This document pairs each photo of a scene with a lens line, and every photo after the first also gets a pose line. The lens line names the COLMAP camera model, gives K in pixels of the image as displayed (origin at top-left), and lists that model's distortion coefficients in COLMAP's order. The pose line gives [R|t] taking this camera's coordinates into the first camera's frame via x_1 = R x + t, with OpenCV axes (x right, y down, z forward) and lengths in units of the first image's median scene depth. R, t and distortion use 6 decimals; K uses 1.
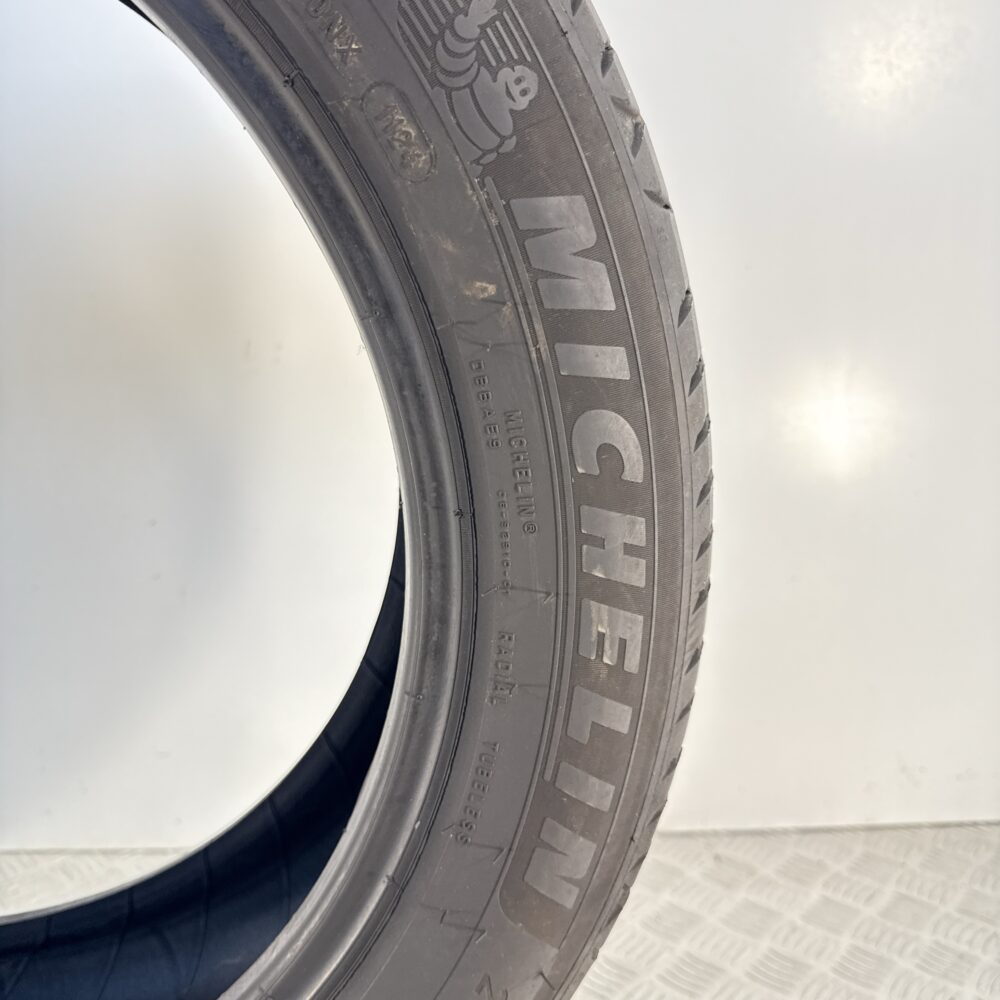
lens RADIAL K [[1017.3, 0, 492.3], [0, 1017.3, 497.2], [0, 0, 1]] dist [0.057459, 0.000000]
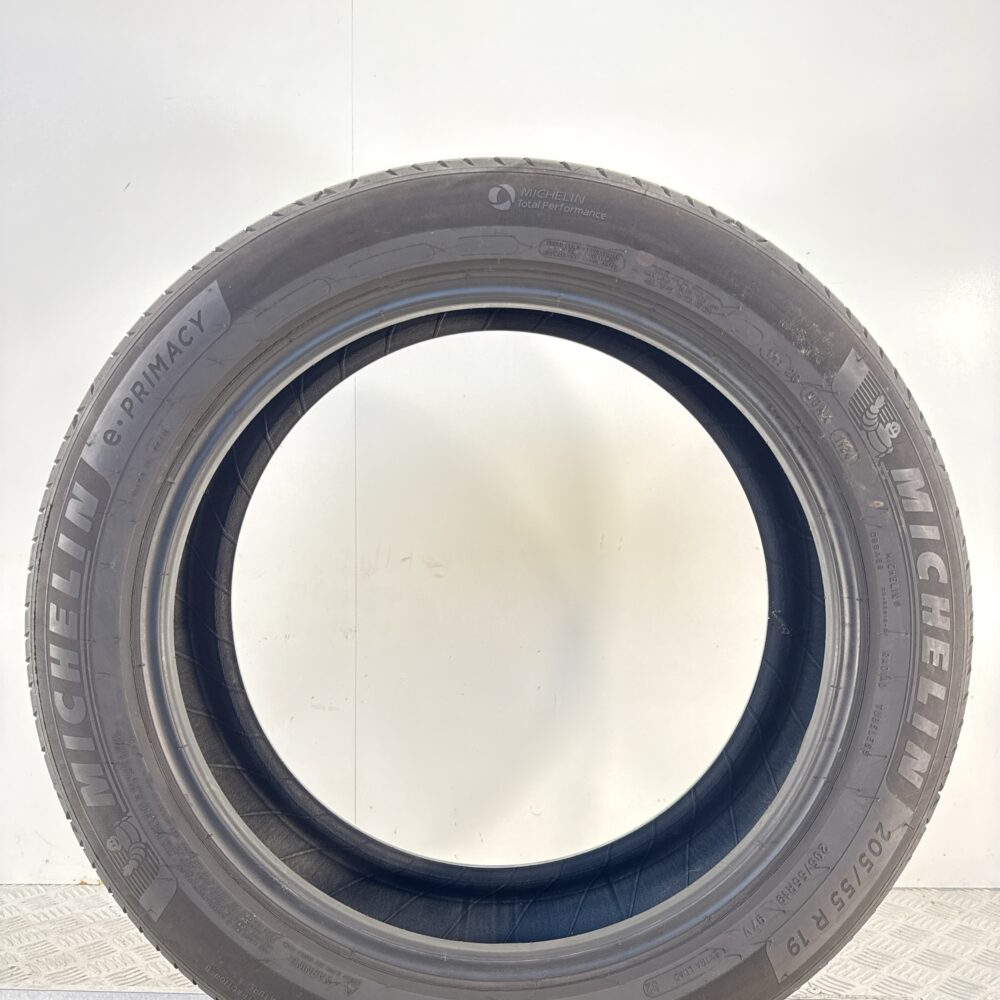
lens RADIAL K [[1017.3, 0, 504.5], [0, 1017.3, 494.0], [0, 0, 1]] dist [0.057459, 0.000000]
pose [[0.997684, -0.013772, -0.066615, -0.722109], [-0.000076, 0.979065, -0.203548, 0.270615], [0.068024, 0.203081, 0.976796, -1.454936]]
